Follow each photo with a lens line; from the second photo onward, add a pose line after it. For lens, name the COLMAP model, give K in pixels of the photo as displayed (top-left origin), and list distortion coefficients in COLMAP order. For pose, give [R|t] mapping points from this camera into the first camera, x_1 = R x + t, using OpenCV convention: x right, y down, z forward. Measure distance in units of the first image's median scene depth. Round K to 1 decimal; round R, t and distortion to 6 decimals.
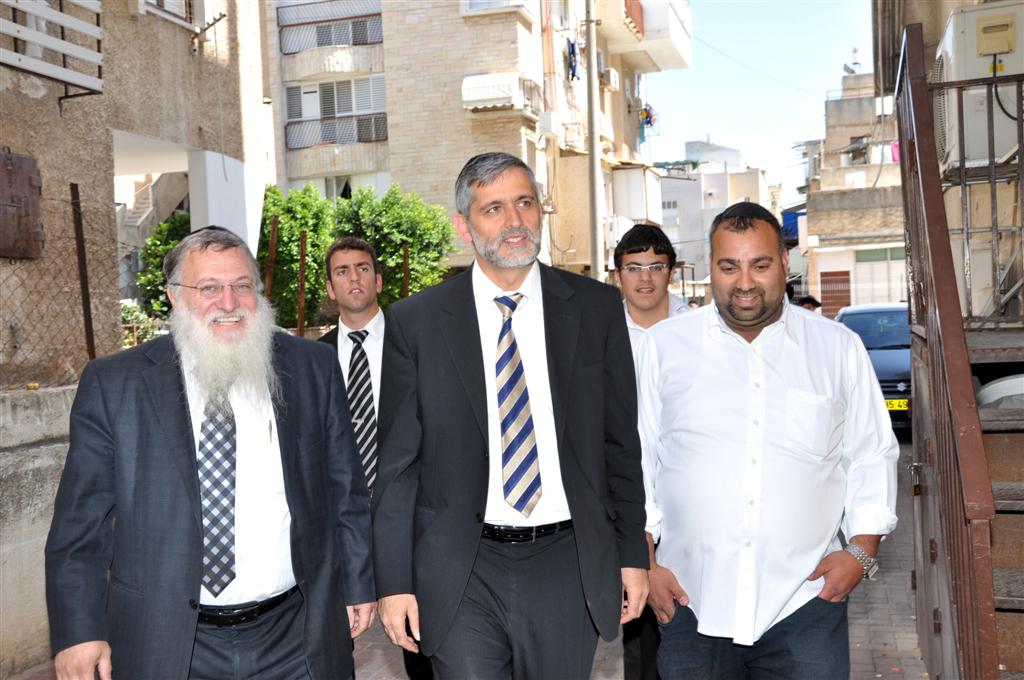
lens RADIAL K [[1059.3, 0, 512.0], [0, 1059.3, 340.0], [0, 0, 1]] dist [0.006352, 0.008314]
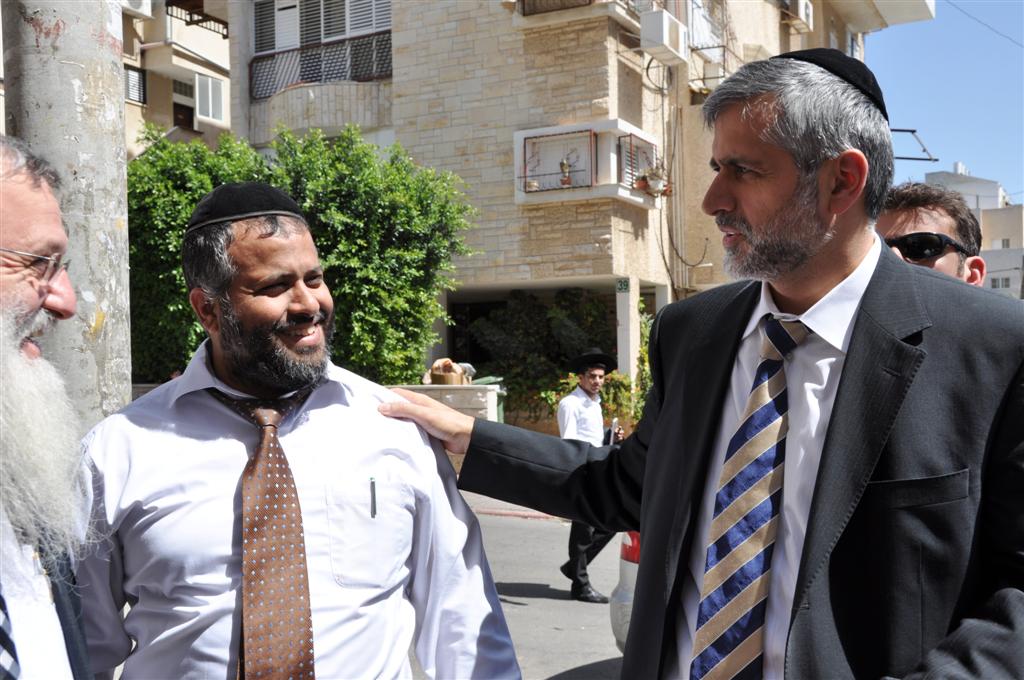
lens RADIAL K [[1059.3, 0, 512.0], [0, 1059.3, 340.0], [0, 0, 1]] dist [0.006352, 0.008314]
pose [[0.977796, 0.025824, -0.207962, 0.077305], [-0.036692, 0.998146, -0.048571, -0.011941], [0.206322, 0.055123, 0.976930, 0.436026]]
